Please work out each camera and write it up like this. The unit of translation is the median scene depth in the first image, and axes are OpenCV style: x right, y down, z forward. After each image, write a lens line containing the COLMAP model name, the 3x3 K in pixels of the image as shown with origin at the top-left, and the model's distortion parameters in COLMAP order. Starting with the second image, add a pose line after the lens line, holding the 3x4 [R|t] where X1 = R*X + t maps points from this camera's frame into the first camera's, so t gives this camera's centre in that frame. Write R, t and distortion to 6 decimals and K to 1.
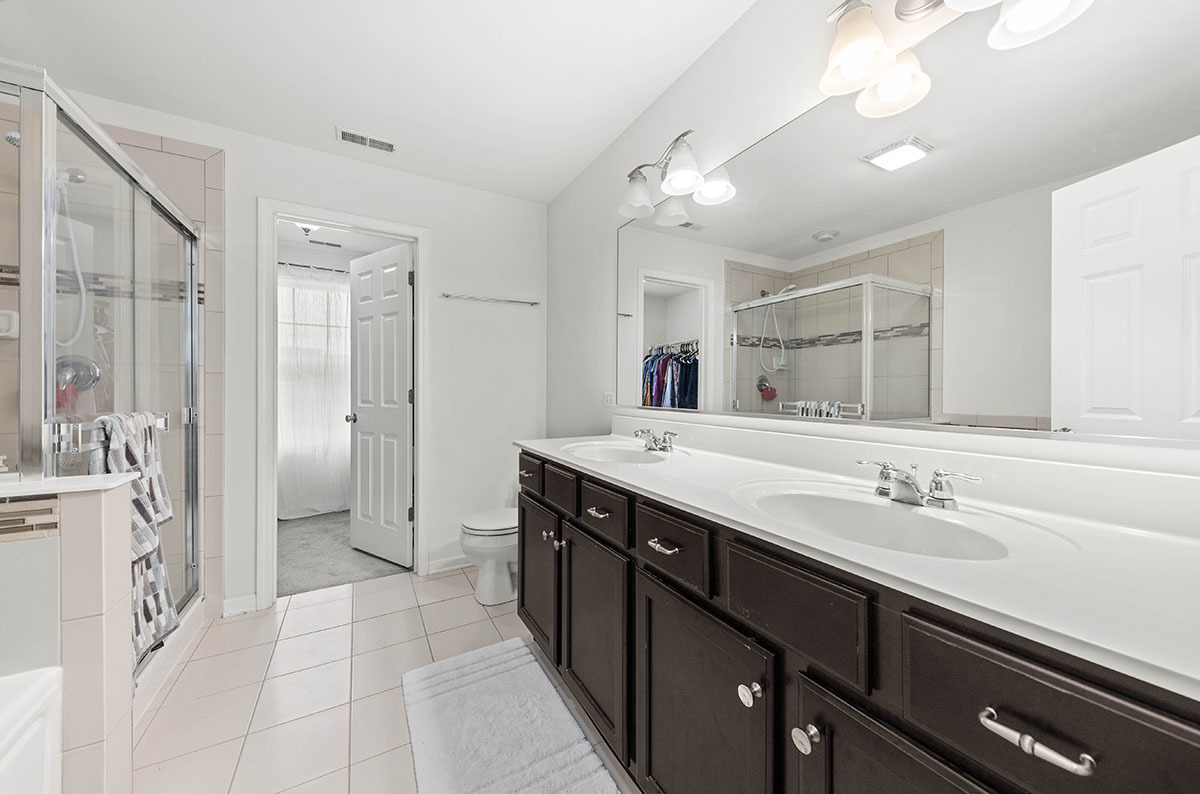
lens RADIAL K [[416.9, 0, 600.0], [0, 416.9, 397.0], [0, 0, 1]] dist [0.012028, 0.000066]
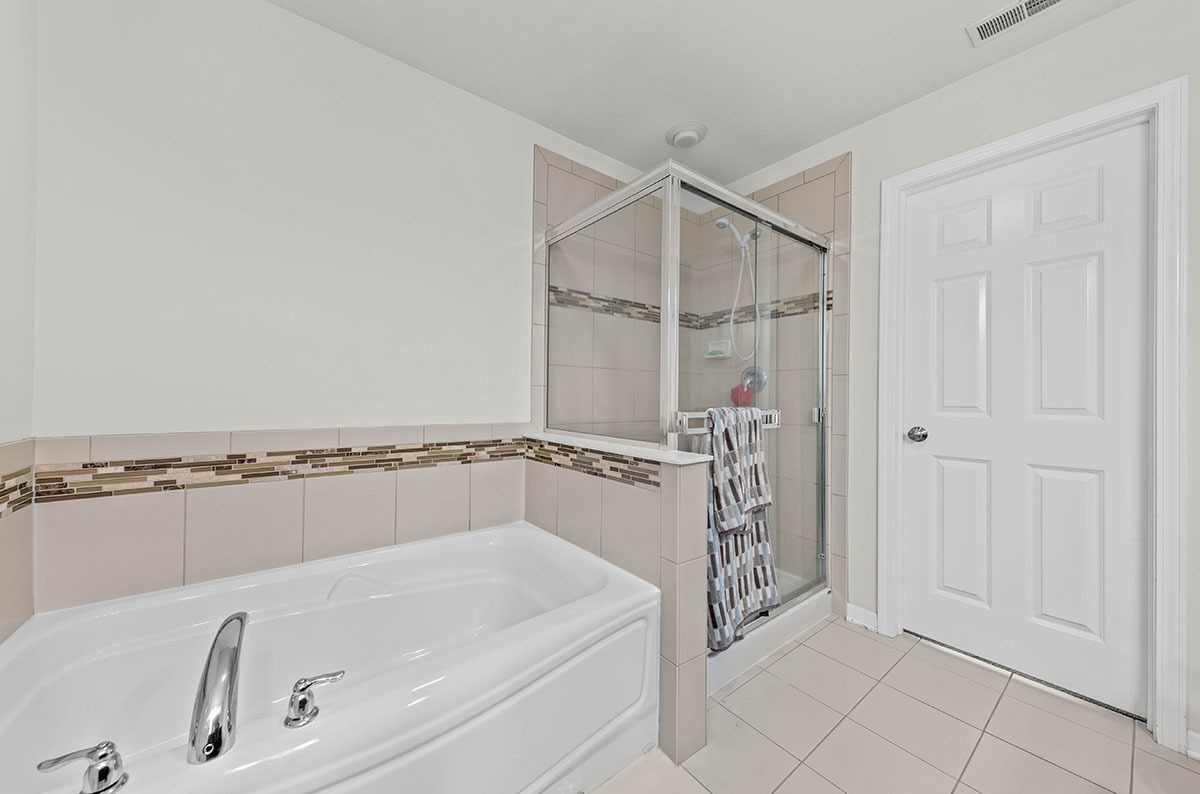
lens RADIAL K [[416.9, 0, 600.0], [0, 416.9, 397.0], [0, 0, 1]] dist [0.012028, 0.000066]
pose [[0.127629, -0.007137, -0.991796, 0.024464], [-0.016274, 0.999824, -0.009289, 0.022231], [0.991688, 0.017326, 0.127490, 0.409096]]
